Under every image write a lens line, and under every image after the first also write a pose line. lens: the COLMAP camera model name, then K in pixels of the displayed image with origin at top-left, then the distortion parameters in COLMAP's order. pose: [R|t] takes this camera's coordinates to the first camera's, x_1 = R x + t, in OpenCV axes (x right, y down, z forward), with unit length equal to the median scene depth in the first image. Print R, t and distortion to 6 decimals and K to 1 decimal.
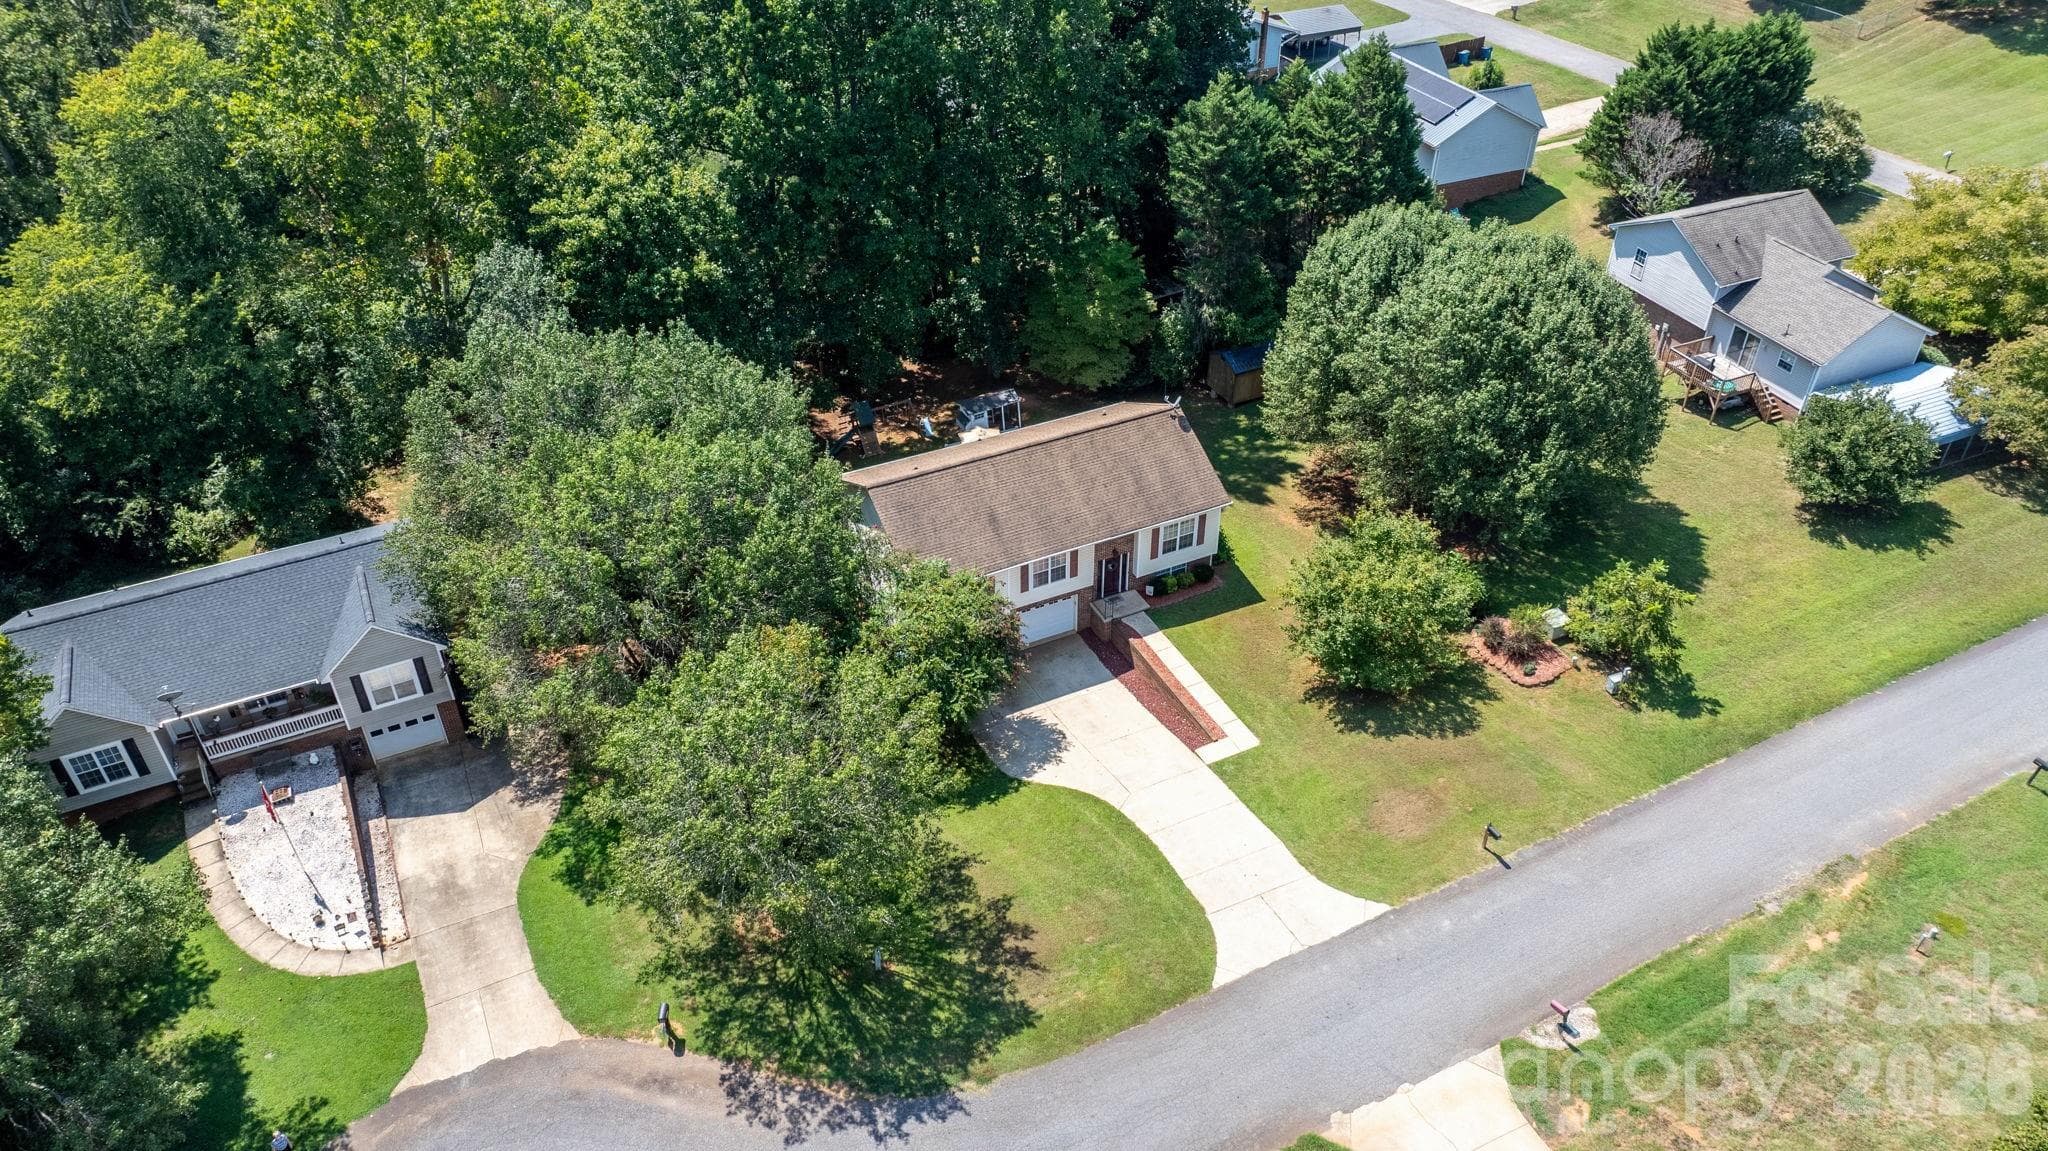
lens RADIAL K [[1431.8, 0, 1029.1], [0, 1431.8, 578.4], [0, 0, 1]] dist [-0.022898, 0.007869]
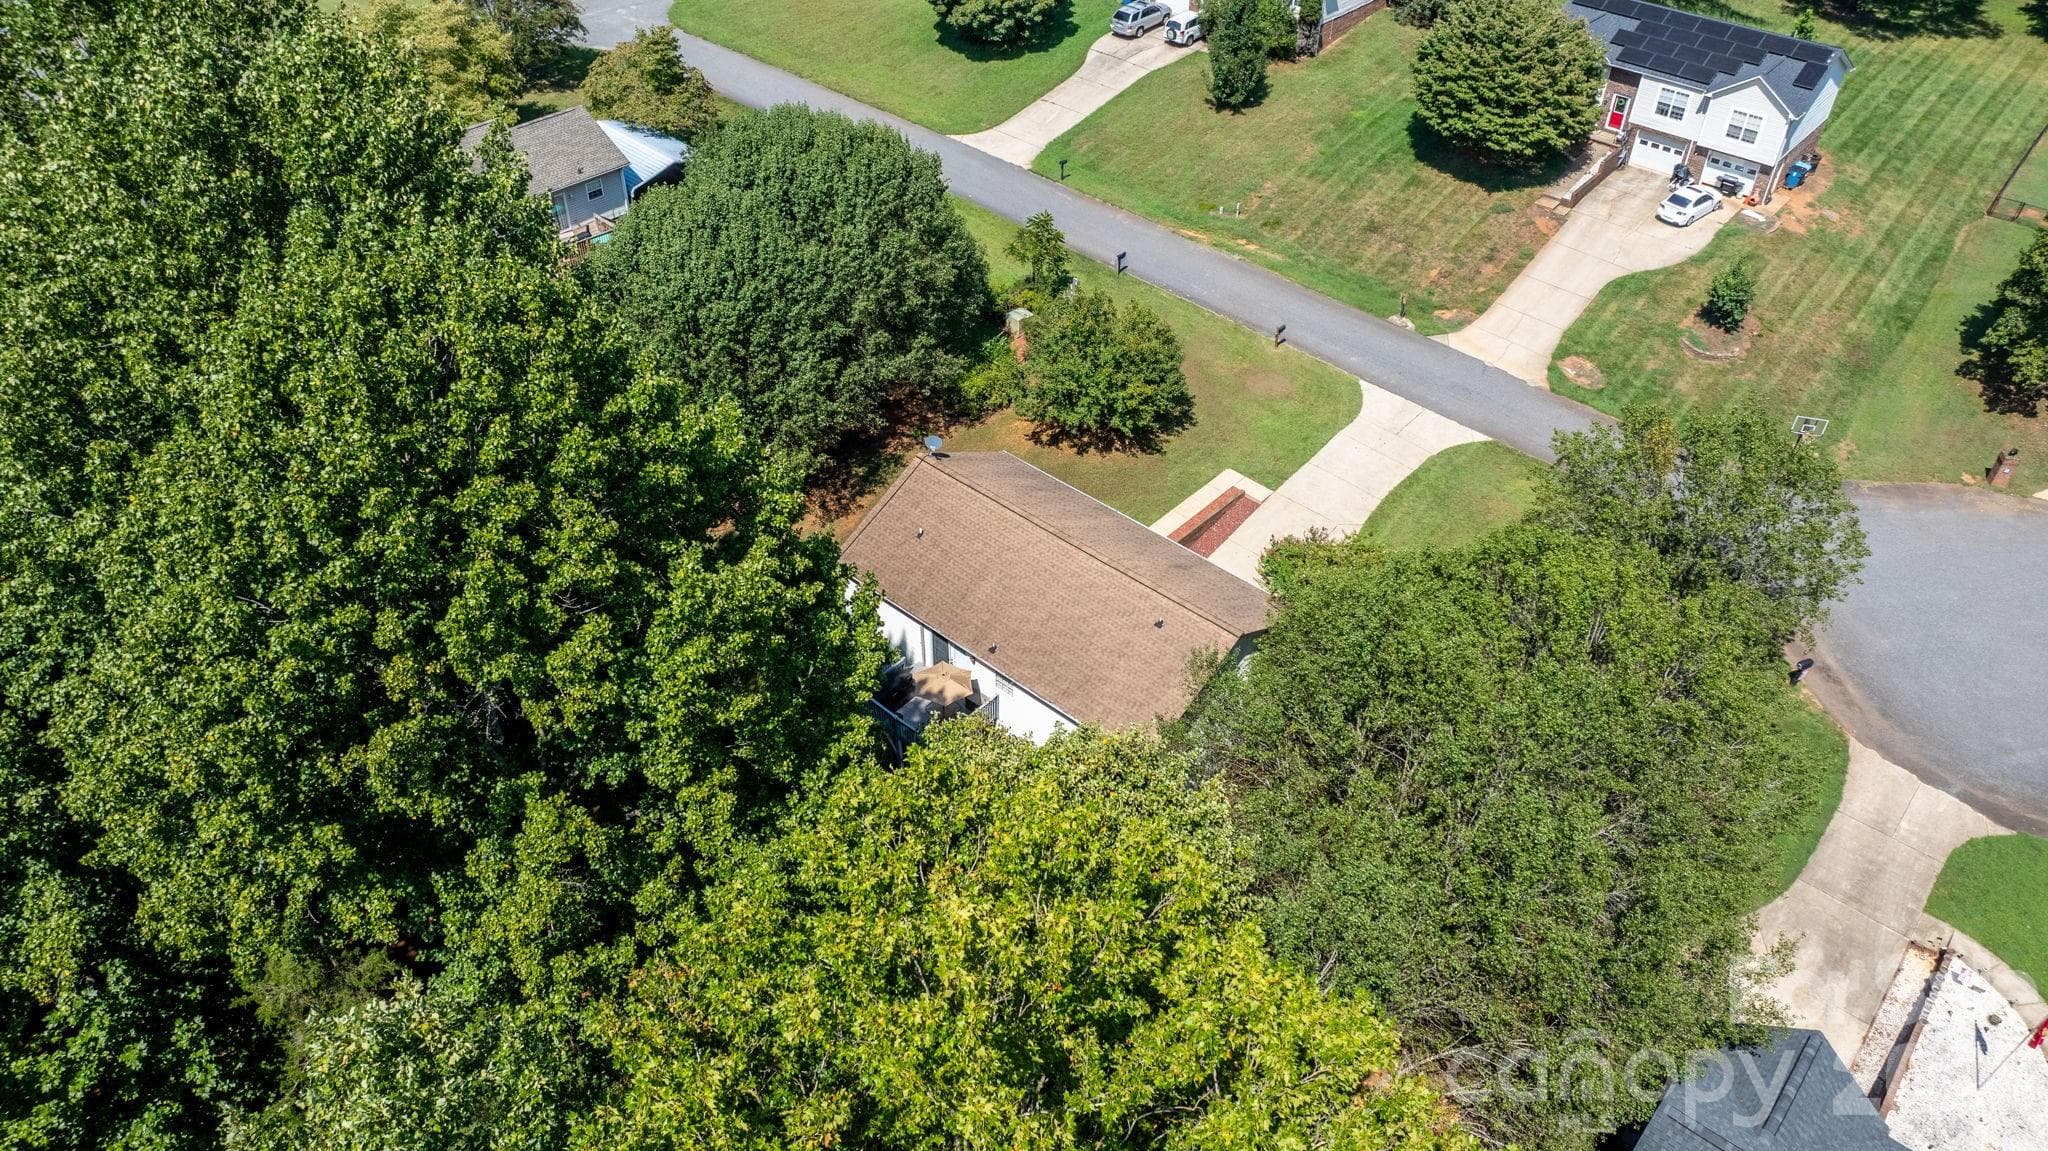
lens RADIAL K [[1431.8, 0, 1027.3], [0, 1431.8, 582.8], [0, 0, 1]] dist [-0.022898, 0.007869]
pose [[-0.375012, -0.597575, 0.708711, -0.648545], [0.545462, 0.475912, 0.689912, -0.722089], [-0.749558, 0.645300, 0.147481, 1.006245]]
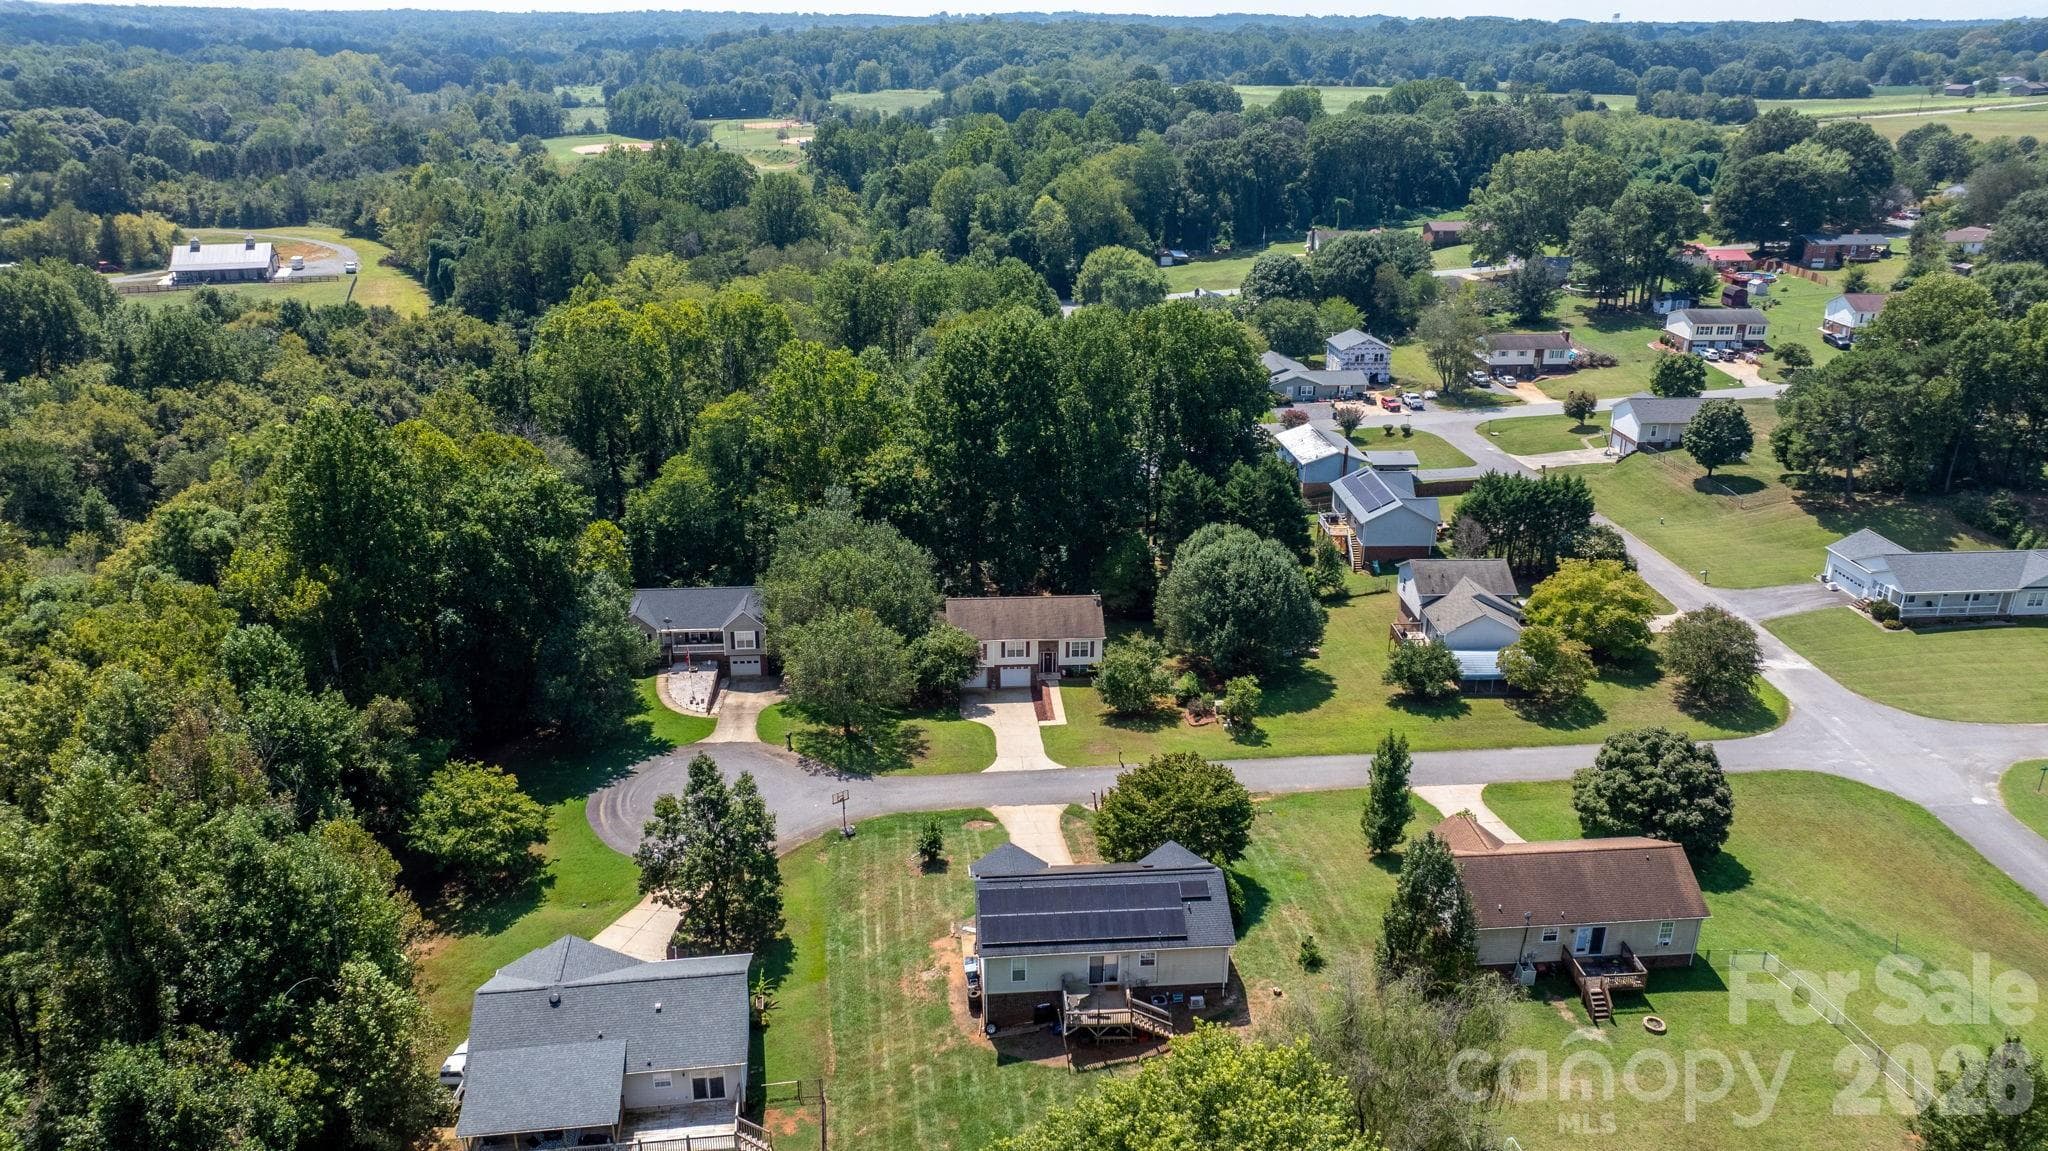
lens RADIAL K [[1431.8, 0, 1023.0], [0, 1431.8, 572.5], [0, 0, 1]] dist [-0.022898, 0.007869]
pose [[0.927642, 0.140253, -0.346136, 0.848247], [-0.231747, 0.942961, -0.238995, 0.446590], [0.292873, 0.301917, 0.907233, -1.153537]]
